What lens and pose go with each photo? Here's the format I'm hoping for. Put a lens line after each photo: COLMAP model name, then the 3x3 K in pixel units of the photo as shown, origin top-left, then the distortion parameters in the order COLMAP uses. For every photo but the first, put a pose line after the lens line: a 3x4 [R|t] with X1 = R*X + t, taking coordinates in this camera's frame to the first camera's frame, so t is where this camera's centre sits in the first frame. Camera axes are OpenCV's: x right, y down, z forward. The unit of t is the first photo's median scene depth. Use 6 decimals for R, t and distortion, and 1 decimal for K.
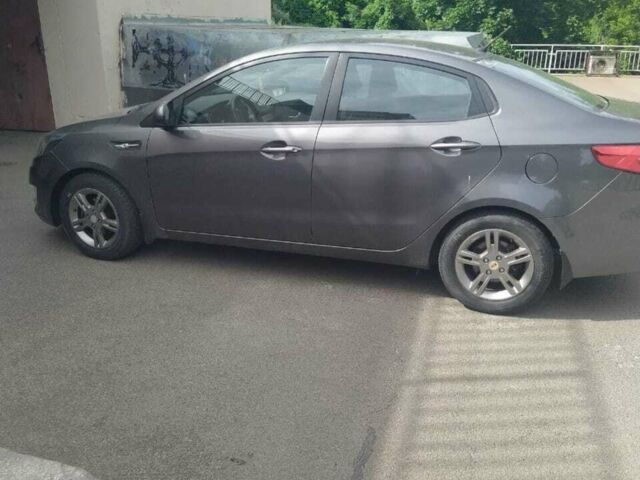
lens RADIAL K [[632.5, 0, 320.0], [0, 632.5, 240.0], [0, 0, 1]] dist [0.144473, -0.245570]
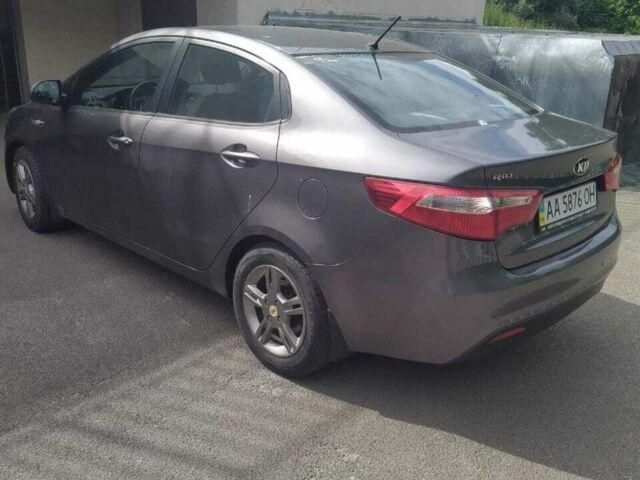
lens RADIAL K [[632.5, 0, 320.0], [0, 632.5, 240.0], [0, 0, 1]] dist [0.144473, -0.245570]
pose [[0.887205, 0.169322, -0.429182, 0.640695], [-0.172387, 0.984508, 0.032053, -0.081734], [0.427961, 0.045548, 0.902649, 0.304974]]
